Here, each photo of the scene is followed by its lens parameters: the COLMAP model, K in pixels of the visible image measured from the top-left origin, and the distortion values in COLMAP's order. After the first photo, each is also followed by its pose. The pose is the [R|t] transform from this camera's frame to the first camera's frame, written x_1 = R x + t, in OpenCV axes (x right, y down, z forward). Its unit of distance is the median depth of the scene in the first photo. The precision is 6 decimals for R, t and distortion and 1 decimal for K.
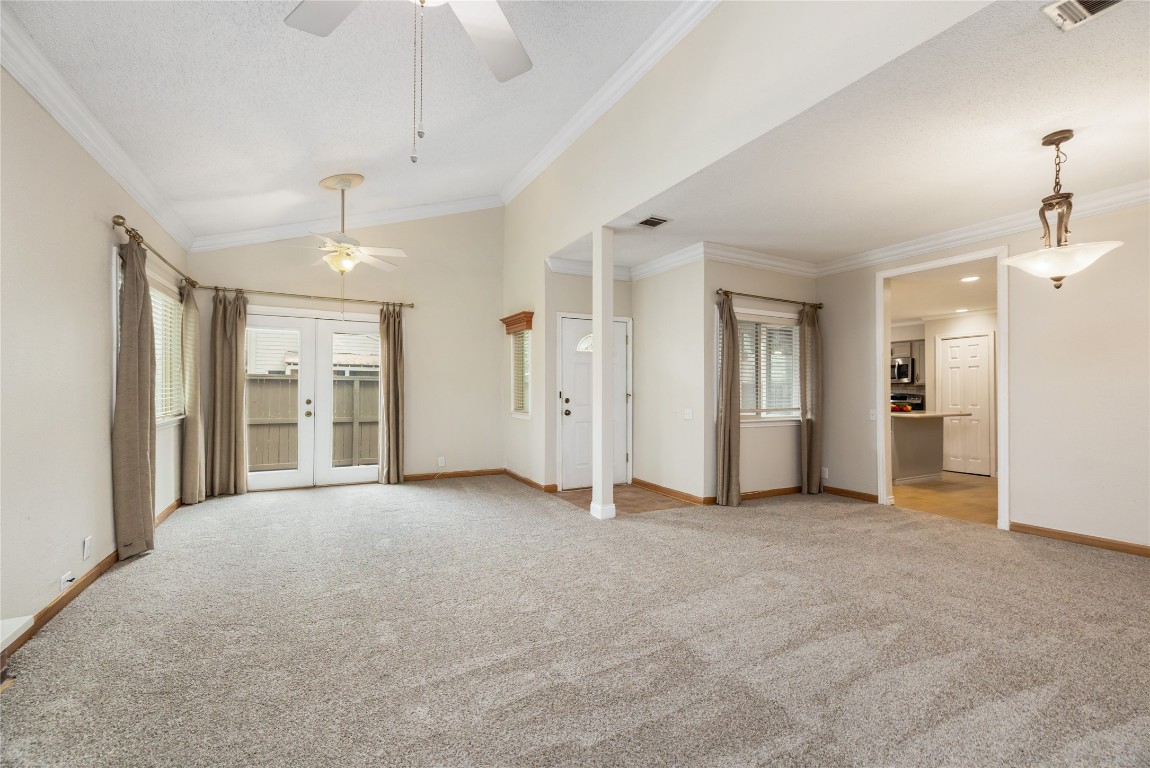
lens RADIAL K [[490.7, 0, 569.4], [0, 490.7, 391.0], [0, 0, 1]] dist [-0.000106, 0.001168]
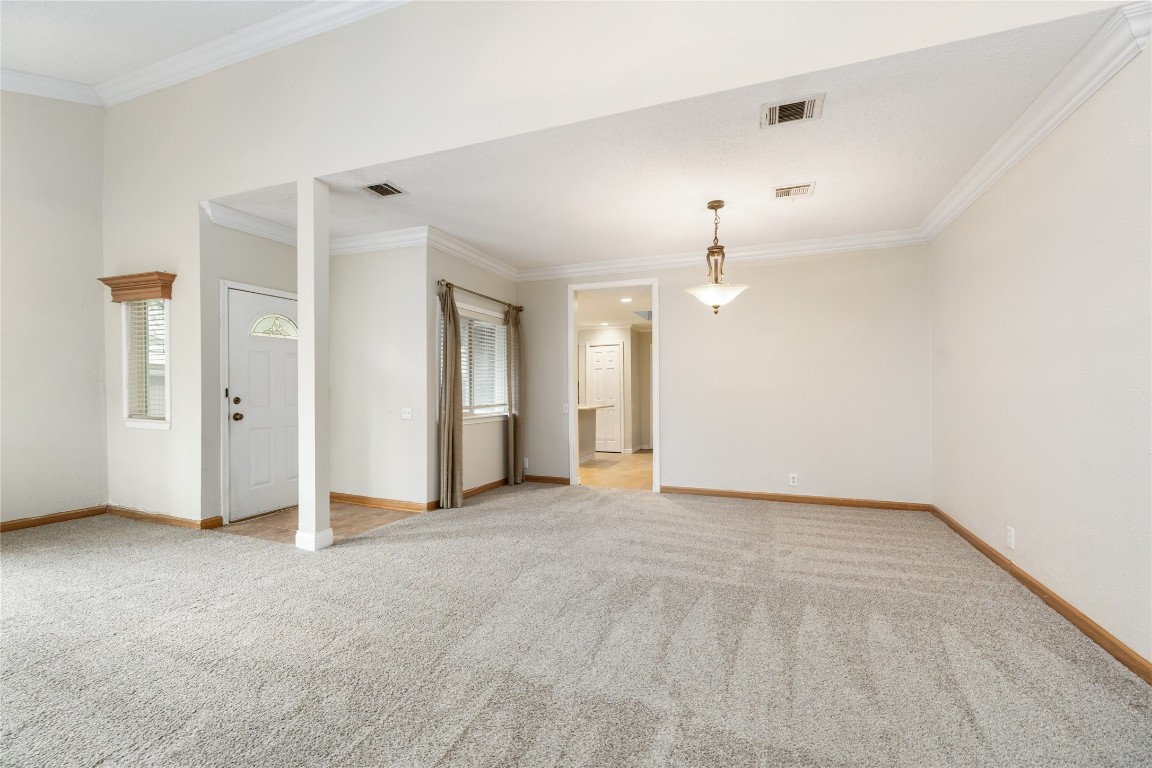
lens RADIAL K [[491.5, 0, 583.5], [0, 491.5, 387.5], [0, 0, 1]] dist [-0.000106, 0.001168]
pose [[0.757183, 0.000117, 0.653202, -0.107463], [0.000031, 1.000000, -0.000215, 0.000052], [-0.653202, 0.000183, 0.757183, 0.107339]]
